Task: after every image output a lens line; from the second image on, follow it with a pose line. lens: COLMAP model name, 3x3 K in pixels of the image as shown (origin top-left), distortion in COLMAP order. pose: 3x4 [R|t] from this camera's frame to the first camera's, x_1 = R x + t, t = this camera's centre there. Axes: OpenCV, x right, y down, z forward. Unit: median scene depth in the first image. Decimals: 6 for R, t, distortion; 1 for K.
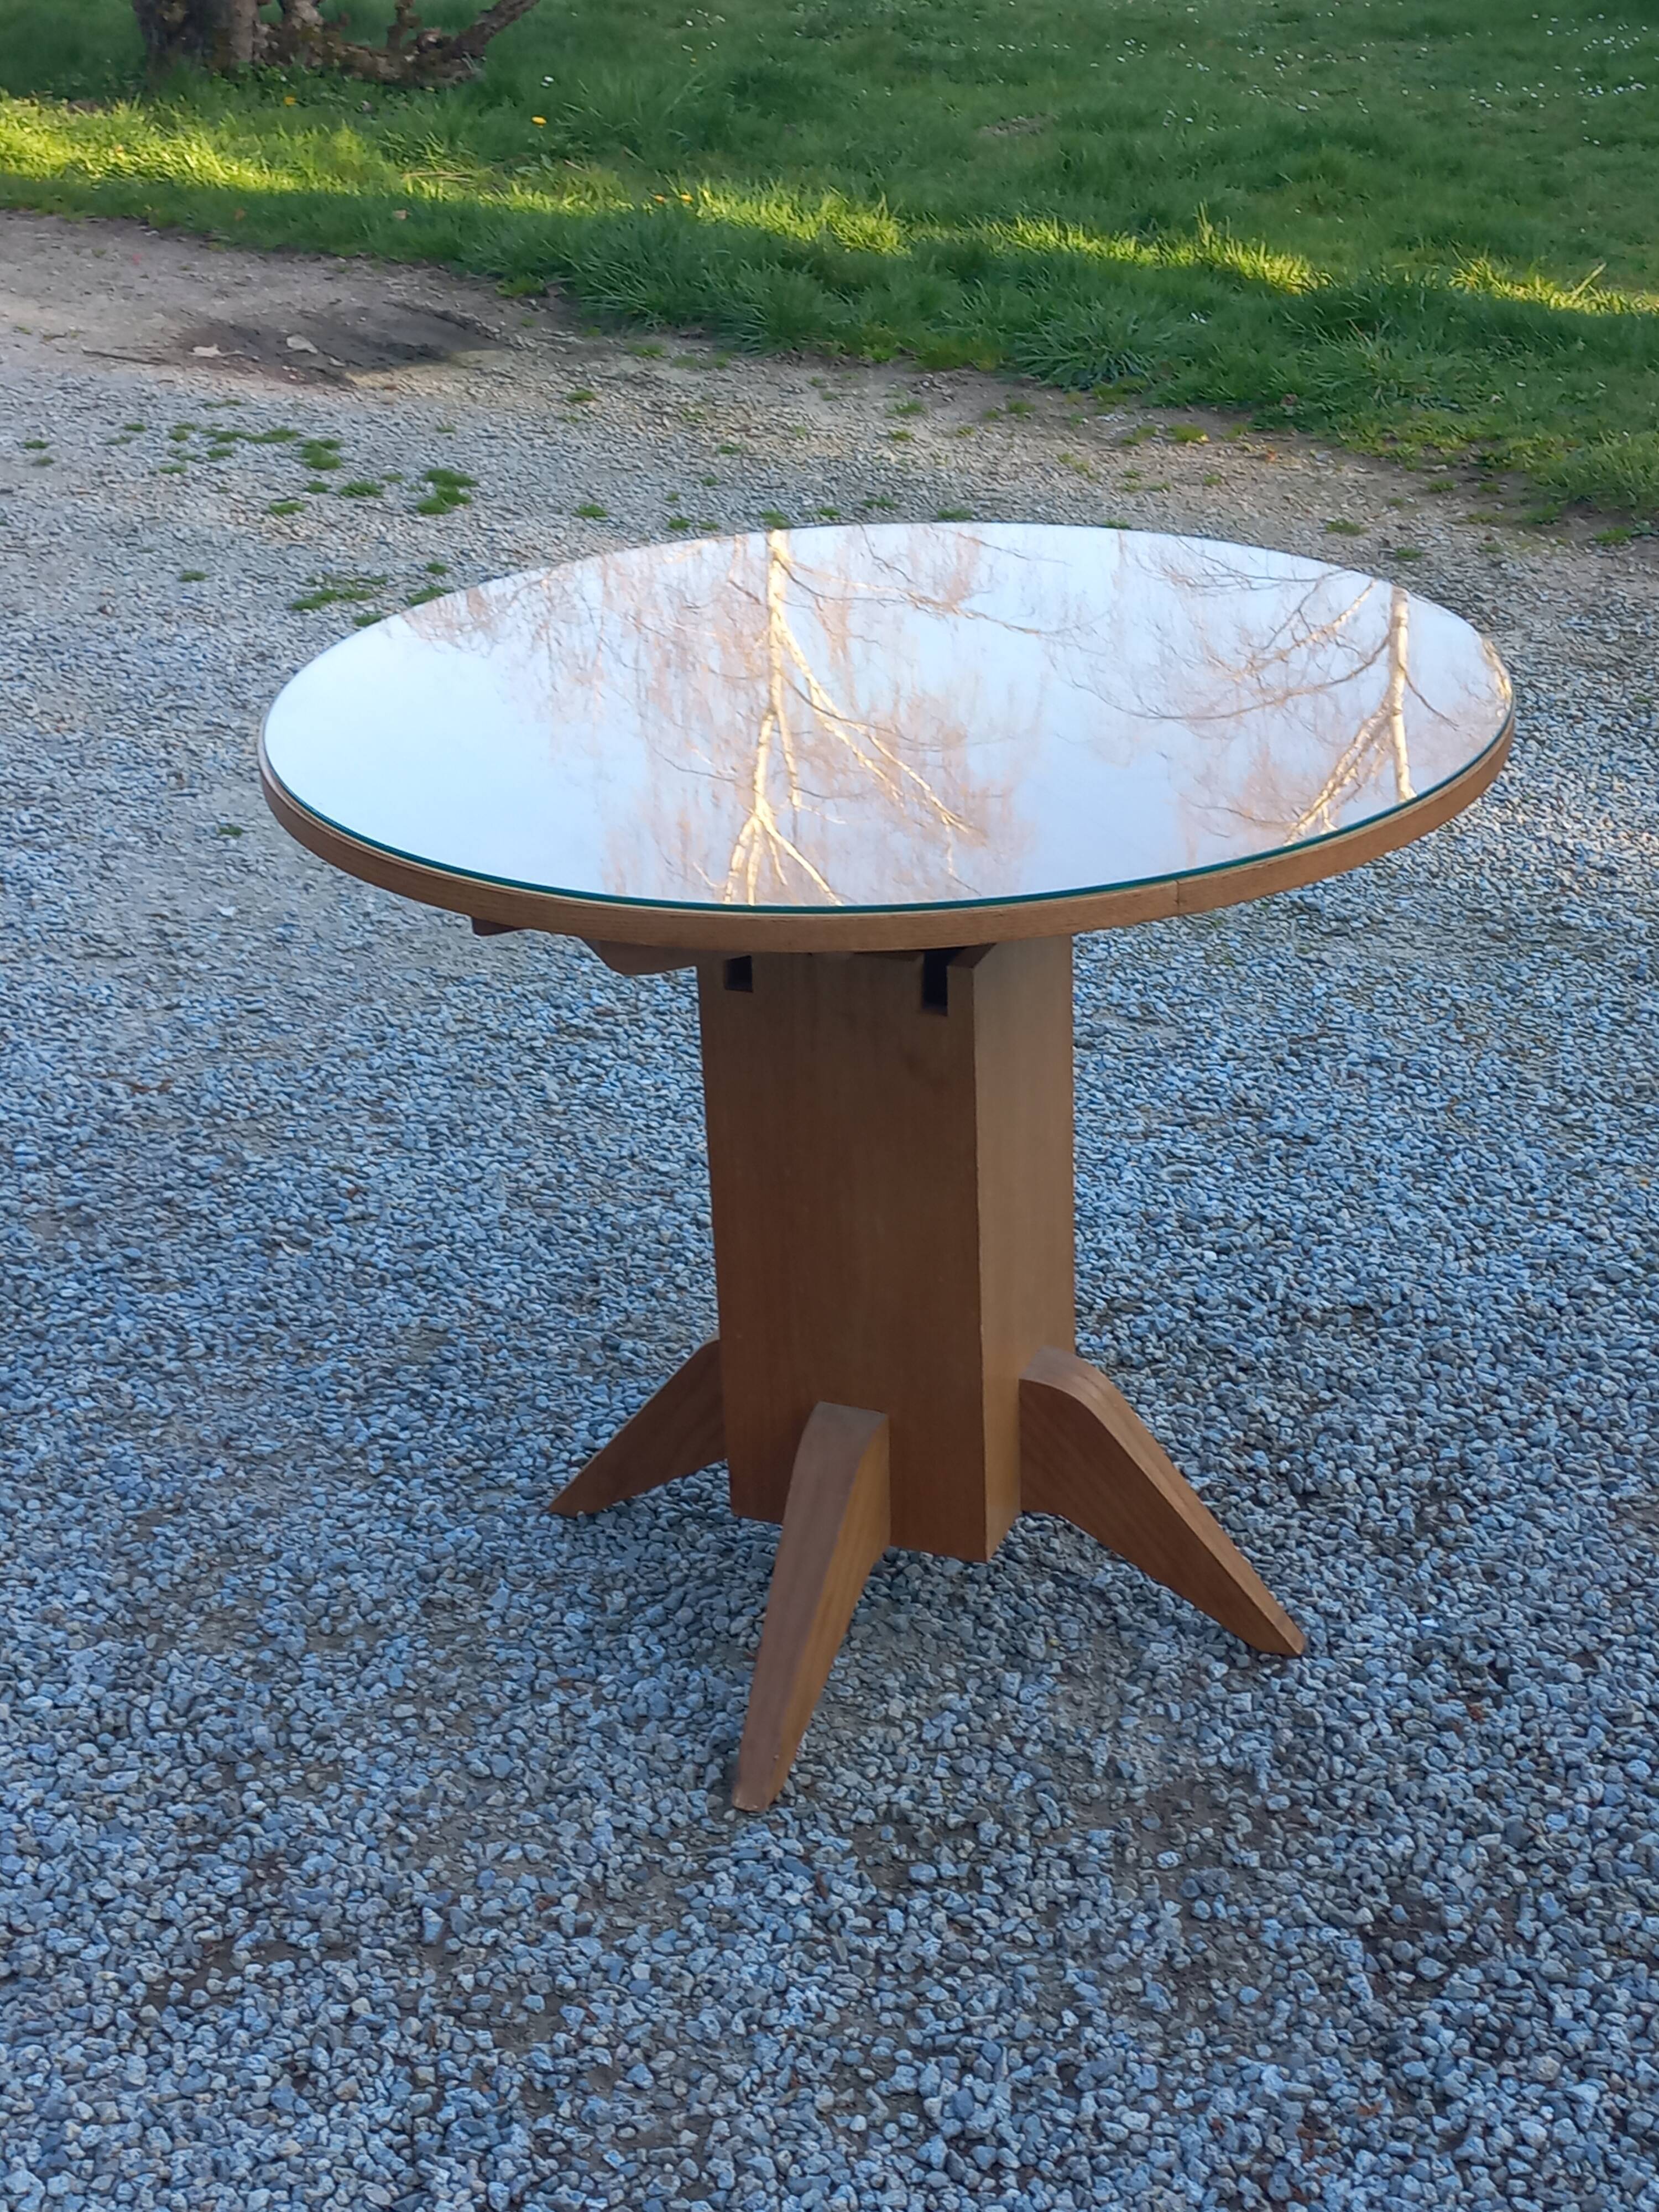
lens RADIAL K [[3084.2, 0, 814.0], [0, 3084.2, 1105.0], [0, 0, 1]] dist [0.084030, -0.027643]
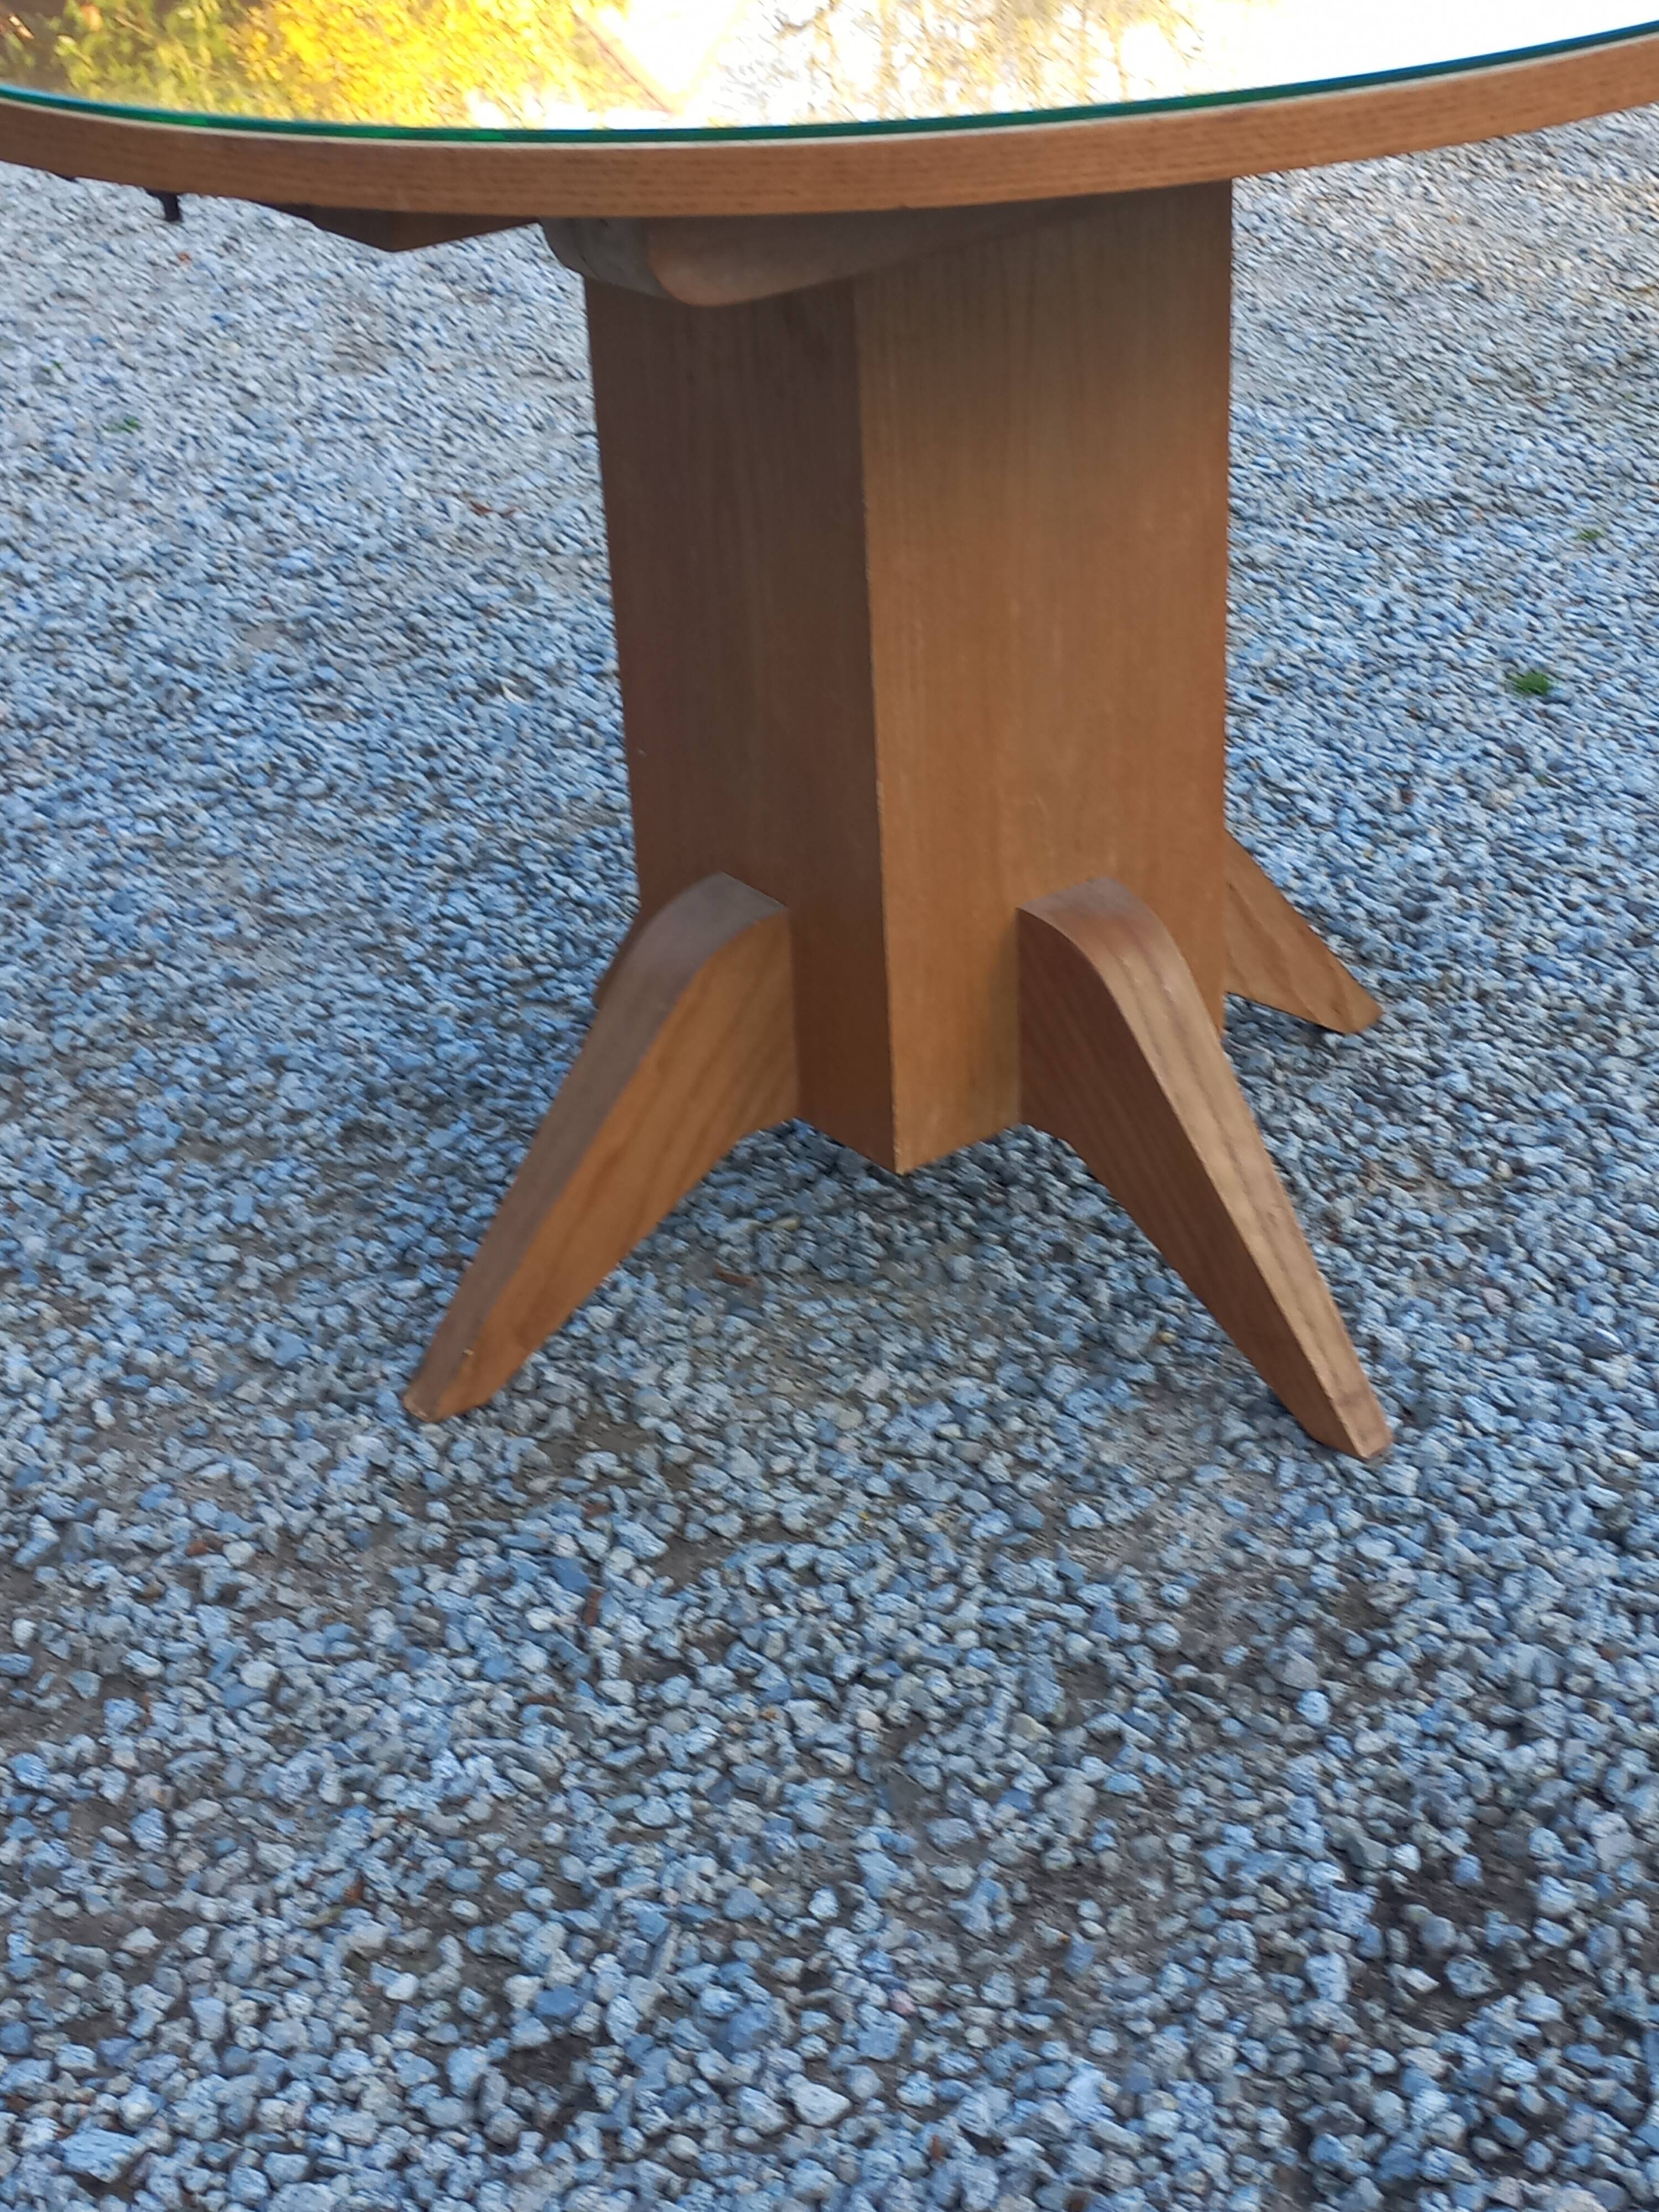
lens RADIAL K [[3121.0, 0, 829.5], [0, 3121.0, 1106.0], [0, 0, 1]] dist [0.096106, -0.087629]
pose [[0.936708, 0.163769, -0.309448, 0.163393], [-0.136449, 0.984730, 0.108112, 0.053688], [0.322428, -0.059046, 0.944751, 0.299877]]
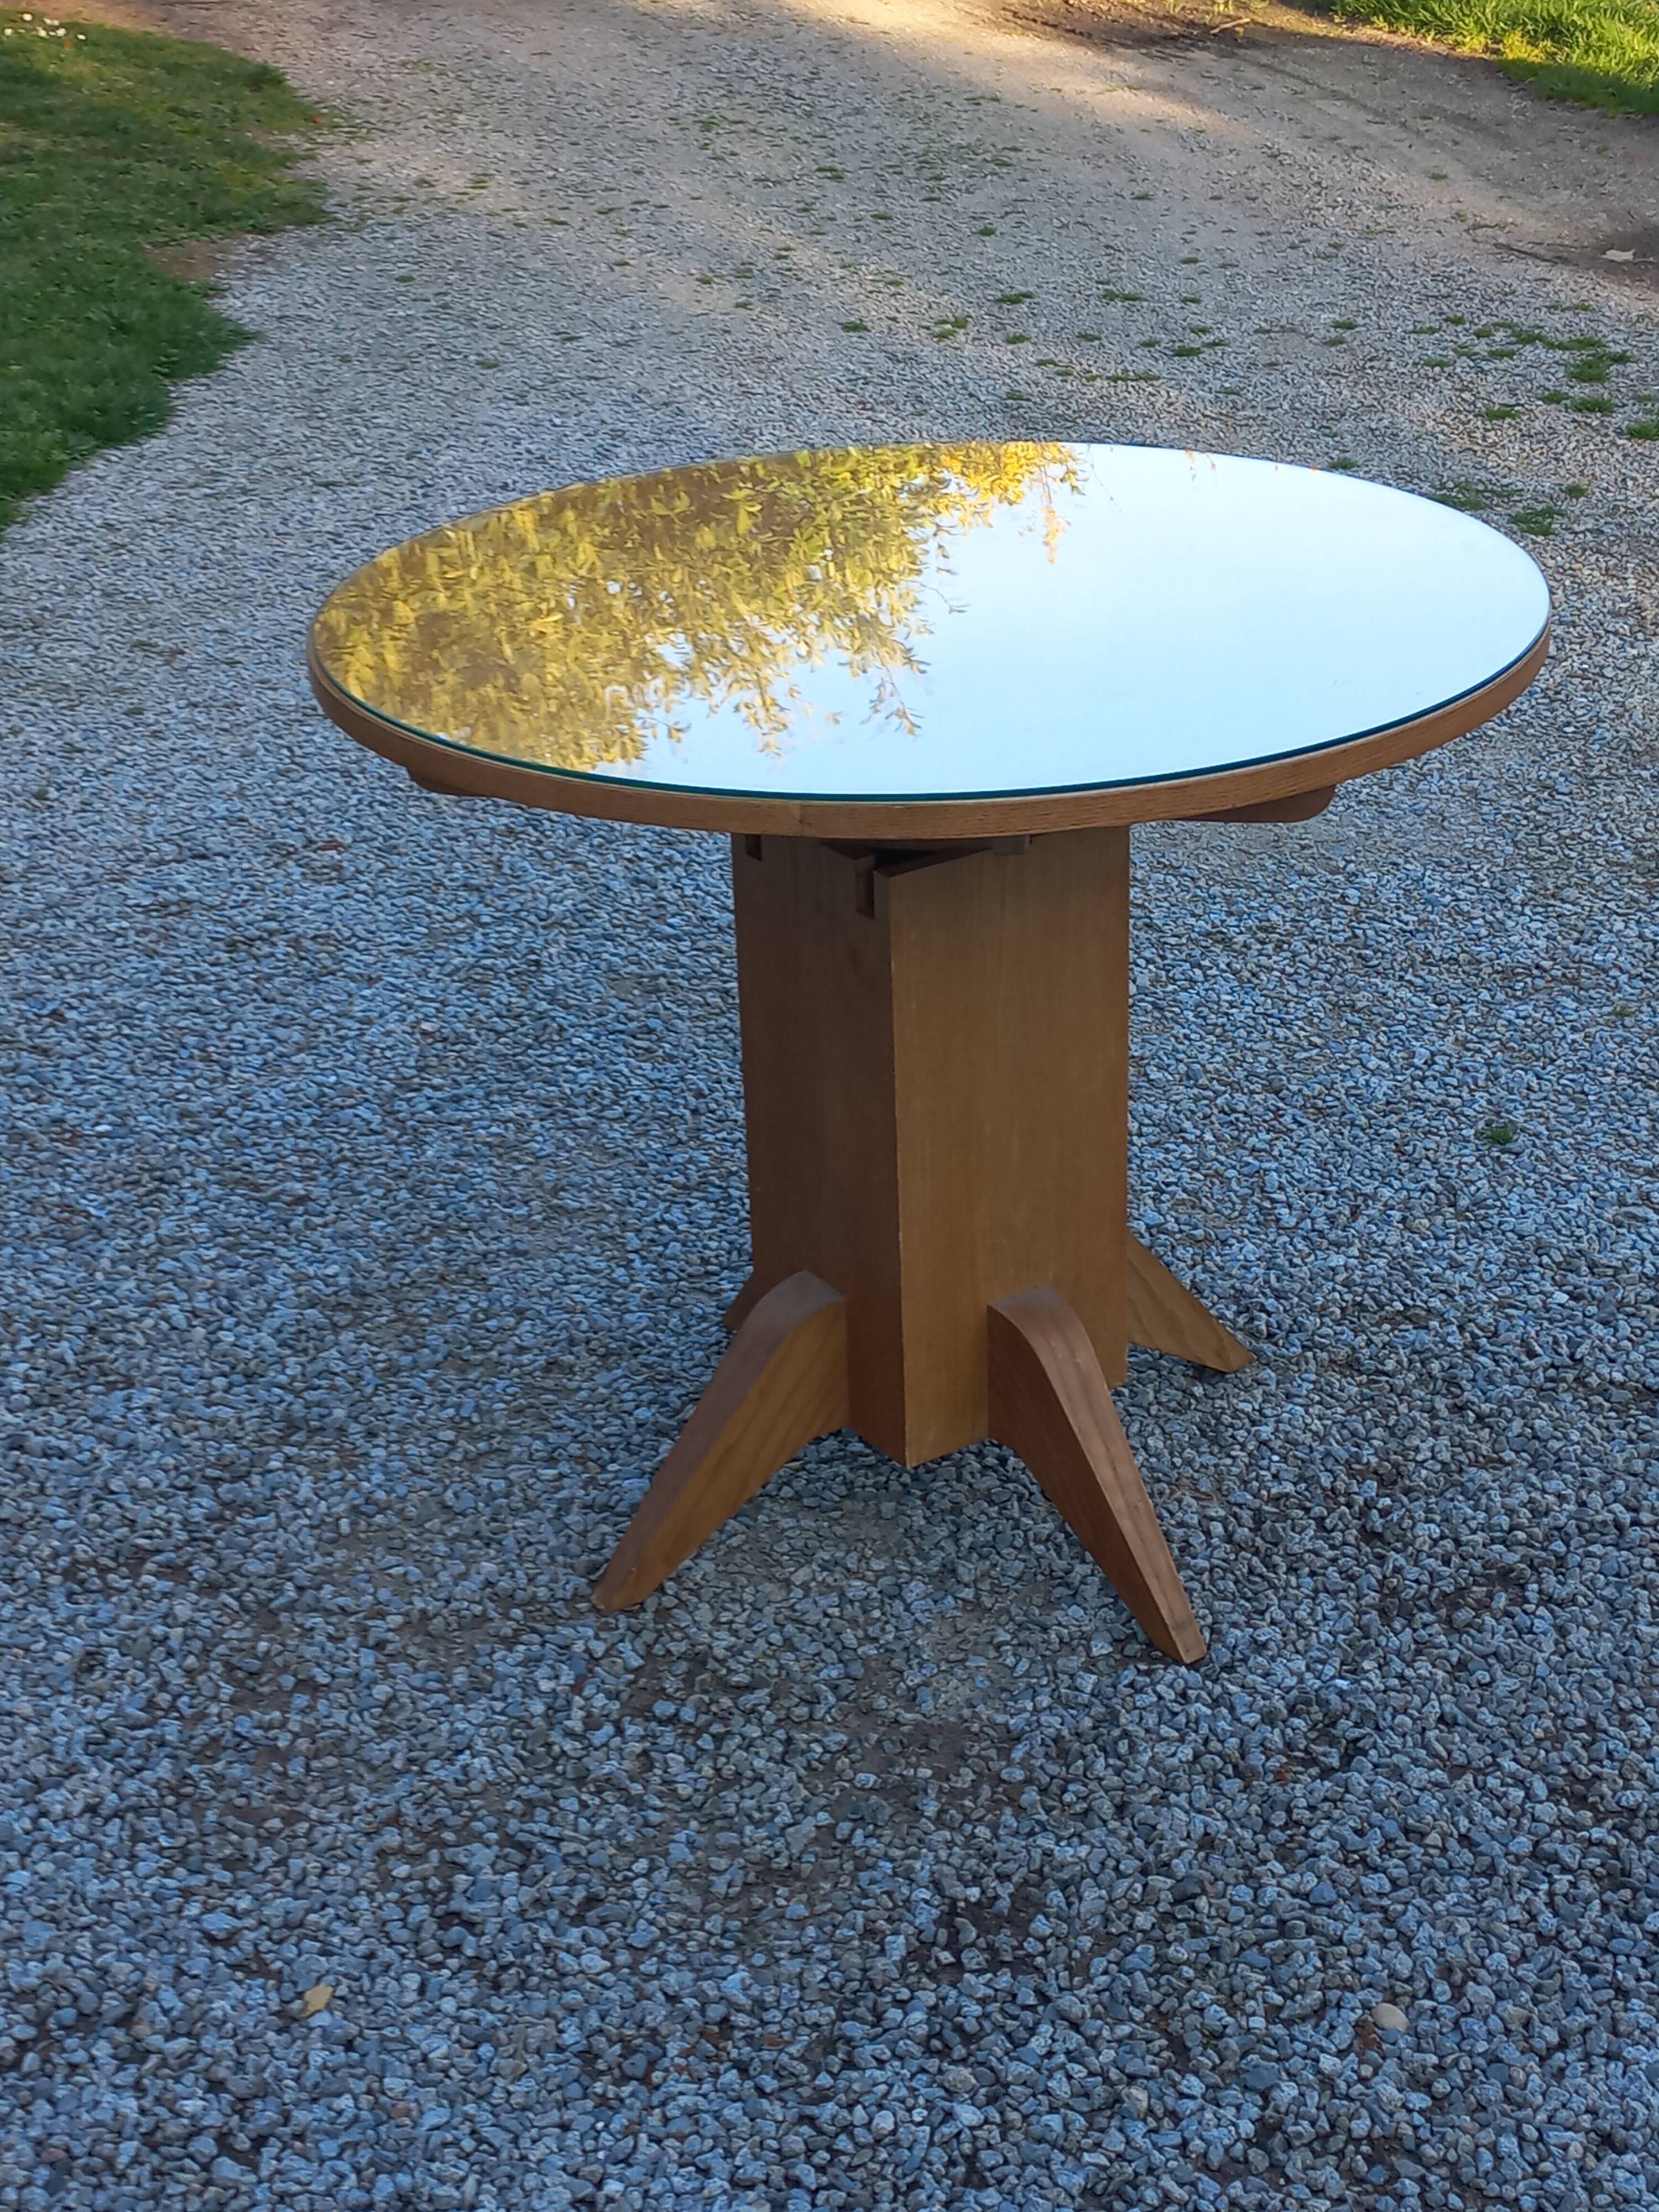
lens RADIAL K [[3043.3, 0, 837.0], [0, 3043.3, 1192.3], [0, 0, 1]] dist [0.098059, -0.082762]
pose [[0.834010, 0.263888, -0.484552, 0.384071], [-0.235852, 0.964440, 0.119289, -0.039907], [0.498800, 0.014794, 0.866591, 0.098706]]
